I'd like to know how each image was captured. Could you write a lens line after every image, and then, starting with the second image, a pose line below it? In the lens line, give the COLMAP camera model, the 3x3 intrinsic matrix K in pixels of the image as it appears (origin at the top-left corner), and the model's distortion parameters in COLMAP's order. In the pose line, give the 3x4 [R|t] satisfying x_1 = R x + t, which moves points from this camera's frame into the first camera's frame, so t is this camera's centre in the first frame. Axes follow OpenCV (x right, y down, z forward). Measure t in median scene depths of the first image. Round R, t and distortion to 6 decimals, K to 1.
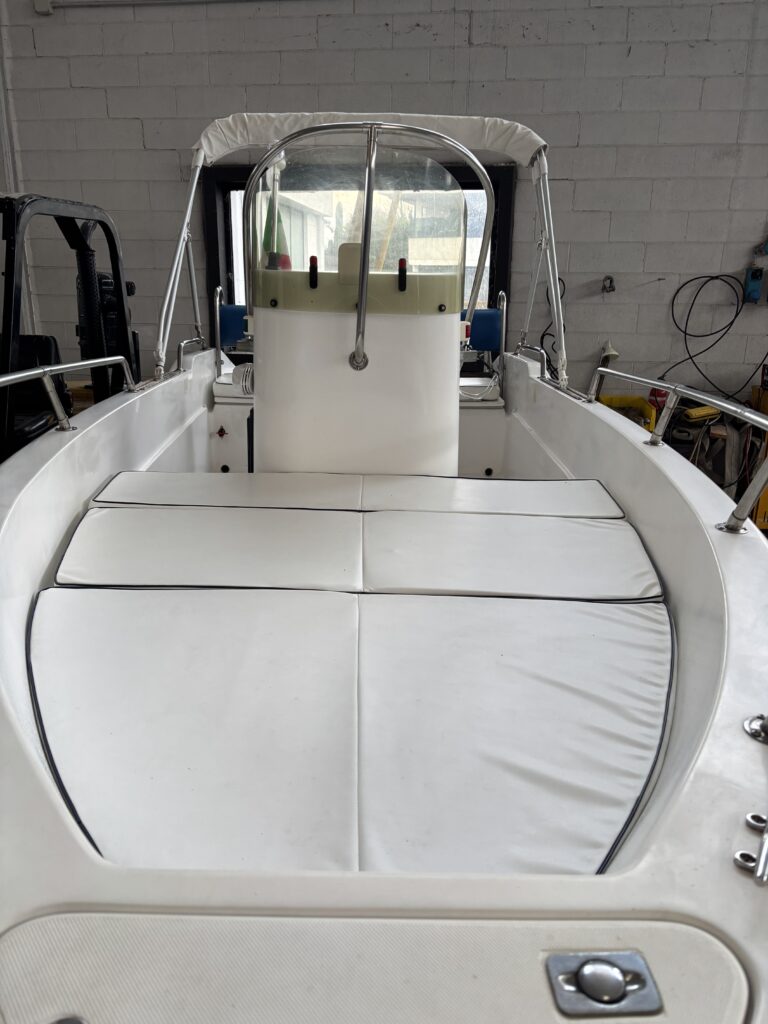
lens RADIAL K [[773.8, 0, 387.6], [0, 773.8, 507.1], [0, 0, 1]] dist [0.052646, -0.063230]
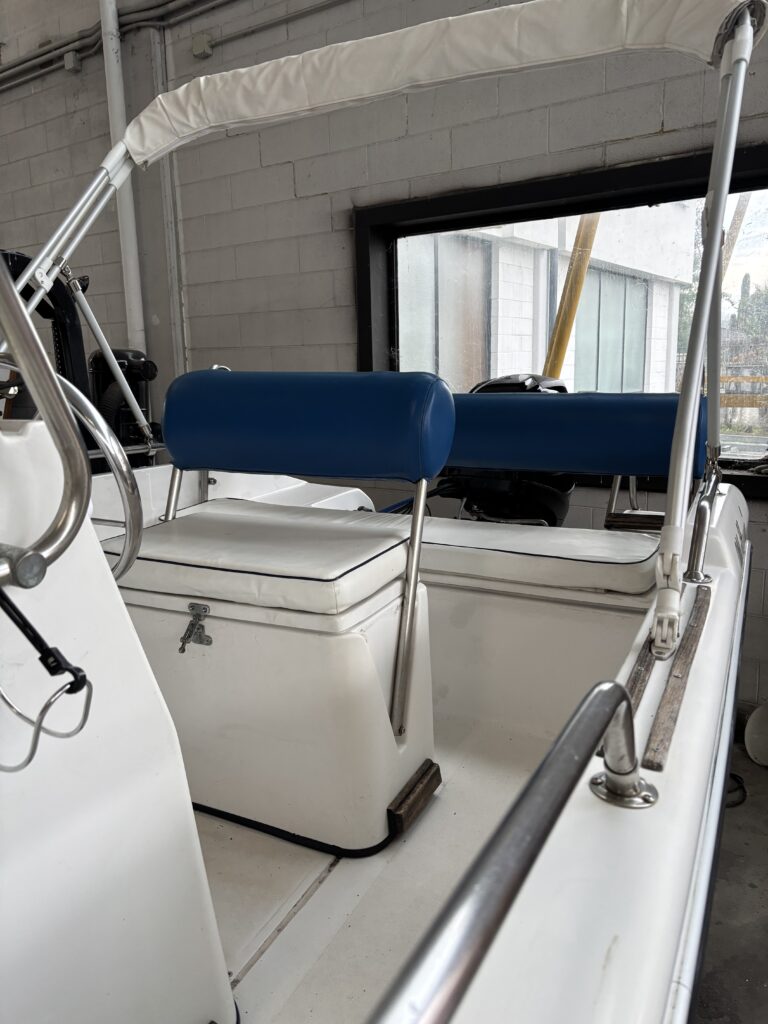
lens RADIAL K [[773.8, 0, 387.6], [0, 773.8, 507.1], [0, 0, 1]] dist [0.052646, -0.063230]
pose [[0.884745, 0.056143, -0.462682, 0.232745], [-0.101619, 0.992072, -0.073936, -0.151433], [0.454863, 0.112432, 0.883436, 0.579364]]
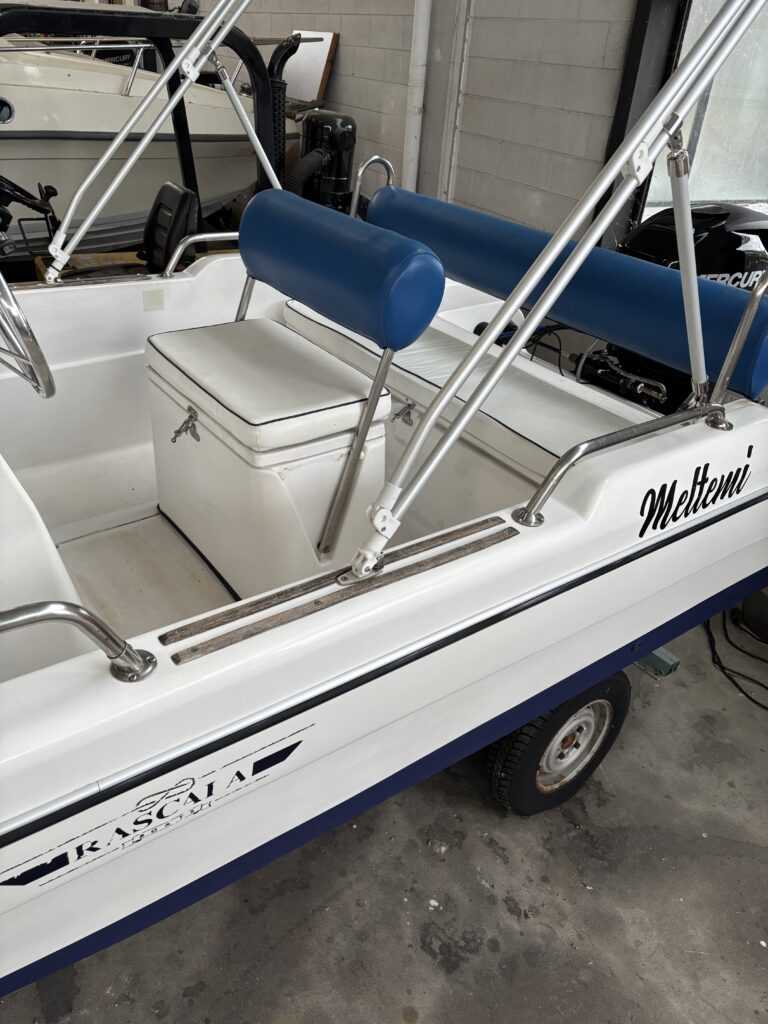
lens RADIAL K [[773.7, 0, 384.7], [0, 773.7, 506.2], [0, 0, 1]] dist [0.063004, -0.060993]
pose [[0.572949, 0.445543, -0.687910, 0.410898], [-0.301033, 0.895067, 0.328989, -0.268224], [0.762305, 0.018590, 0.646951, 0.663570]]
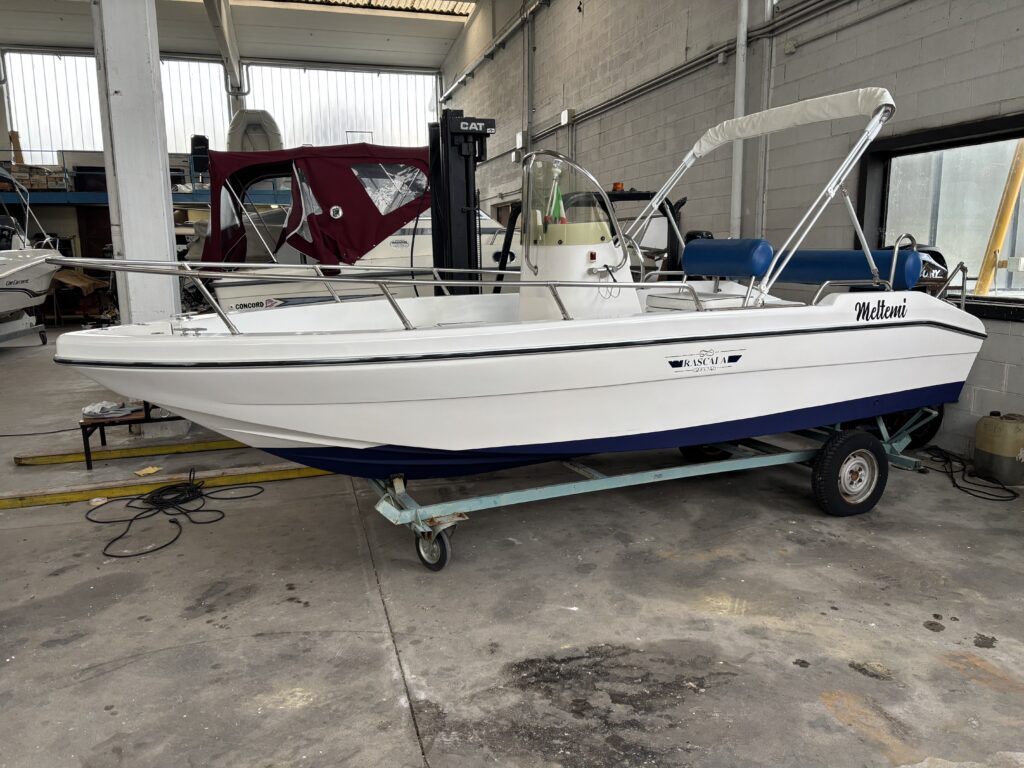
lens RADIAL K [[765.8, 0, 514.7], [0, 765.8, 385.9], [0, 0, 1]] dist [0.000480, 0.002457]
pose [[0.391830, 0.146701, -0.908267, 1.037127], [-0.243951, 0.968436, 0.051178, -0.001156], [0.887106, 0.201520, 0.415250, 0.156209]]
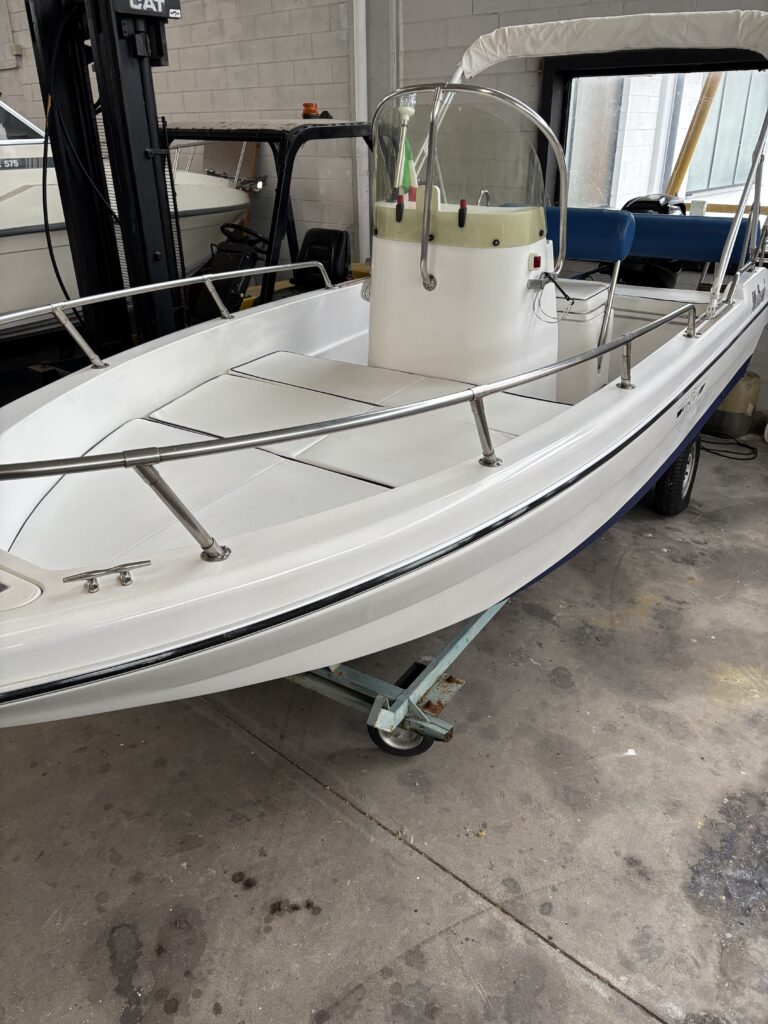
lens RADIAL K [[770.2, 0, 388.3], [0, 770.2, 515.6], [0, 0, 1]] dist [0.028993, -0.044485]
pose [[0.831243, 0.232752, -0.504837, 0.382063], [-0.141201, 0.966747, 0.213218, -0.053281], [0.537677, -0.105952, 0.836467, -0.059858]]
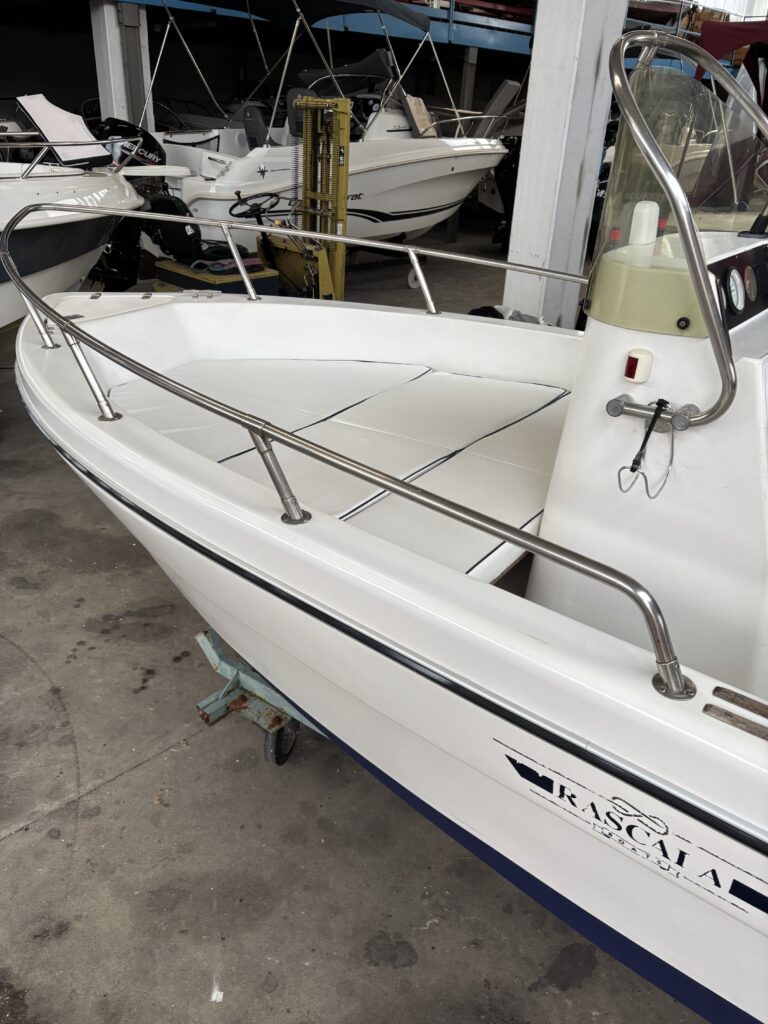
lens RADIAL K [[770.2, 0, 388.3], [0, 770.2, 515.6], [0, 0, 1]] dist [0.028993, -0.044485]
pose [[-0.621181, 0.327169, -0.712106, 0.447227], [-0.270992, 0.762949, 0.586918, -0.289925], [0.735322, 0.557557, -0.385269, 0.770827]]
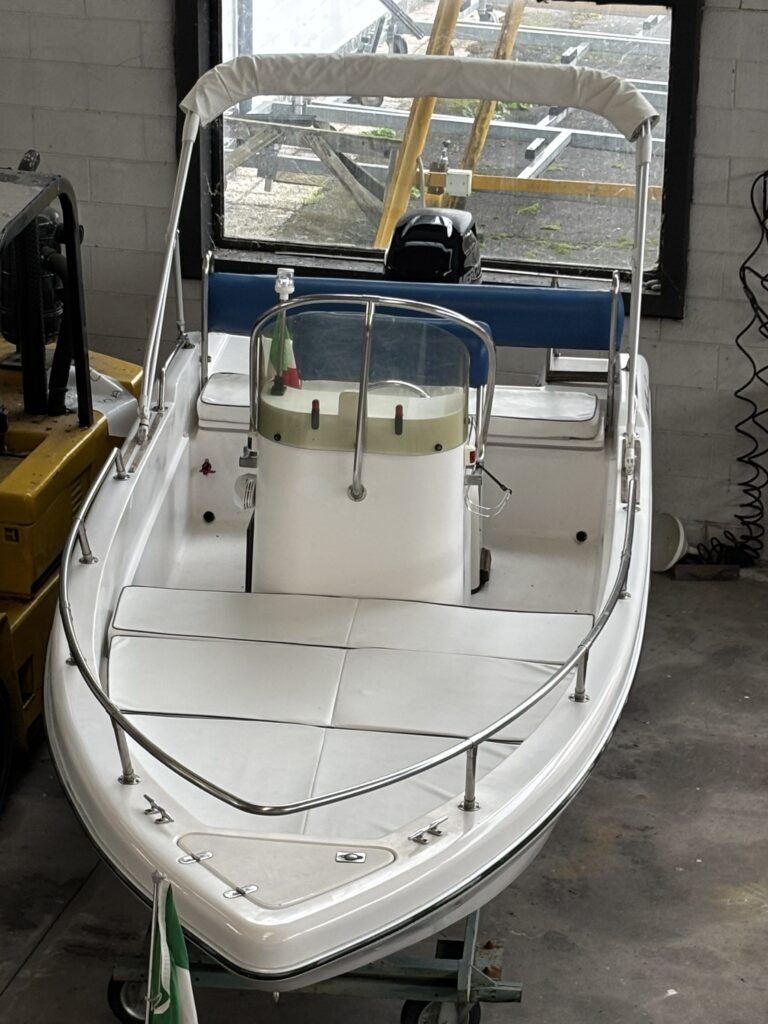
lens RADIAL K [[2765.8, 0, 384.0], [0, 2765.8, 512.0], [0, 0, 1]] dist [0.231556, -1.351311]
pose [[0.992879, 0.044523, -0.110492, 0.254151], [-0.035947, 0.996271, 0.078435, -0.284234], [0.113572, -0.073904, 0.990777, -1.652793]]
